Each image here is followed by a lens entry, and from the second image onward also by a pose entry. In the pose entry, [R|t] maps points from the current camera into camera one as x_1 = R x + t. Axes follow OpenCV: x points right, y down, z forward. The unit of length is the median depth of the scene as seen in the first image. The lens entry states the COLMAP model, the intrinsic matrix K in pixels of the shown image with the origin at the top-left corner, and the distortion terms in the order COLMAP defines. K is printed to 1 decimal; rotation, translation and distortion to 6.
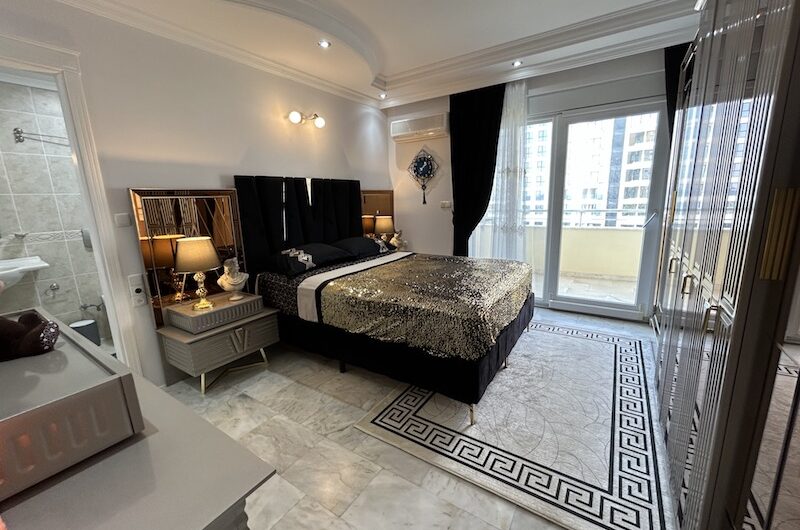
lens RADIAL K [[323.9, 0, 400.6], [0, 323.9, 264.2], [0, 0, 1]] dist [-0.002714, -0.000066]
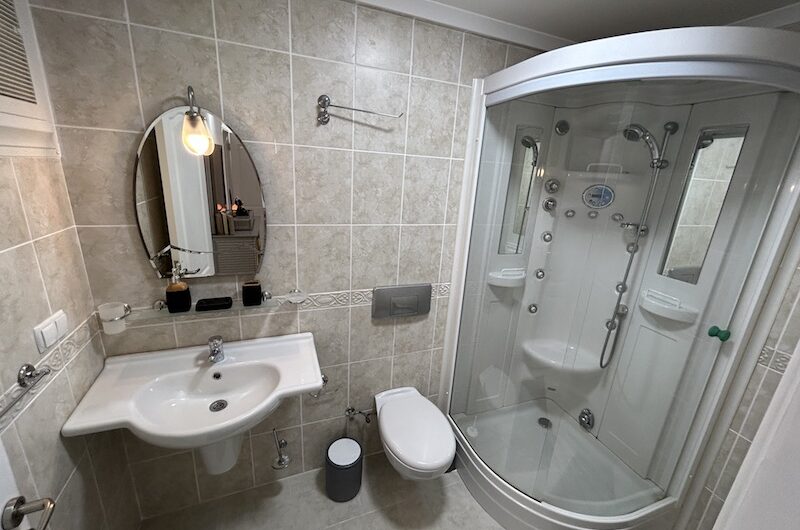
lens RADIAL K [[323.9, 0, 400.3], [0, 323.9, 265.5], [0, 0, 1]] dist [-0.002714, -0.000066]
pose [[0.812982, 0.240311, -0.530387, -0.732765], [-0.201755, 0.970695, 0.130557, -0.245561], [0.546219, 0.000868, 0.837642, 0.618737]]
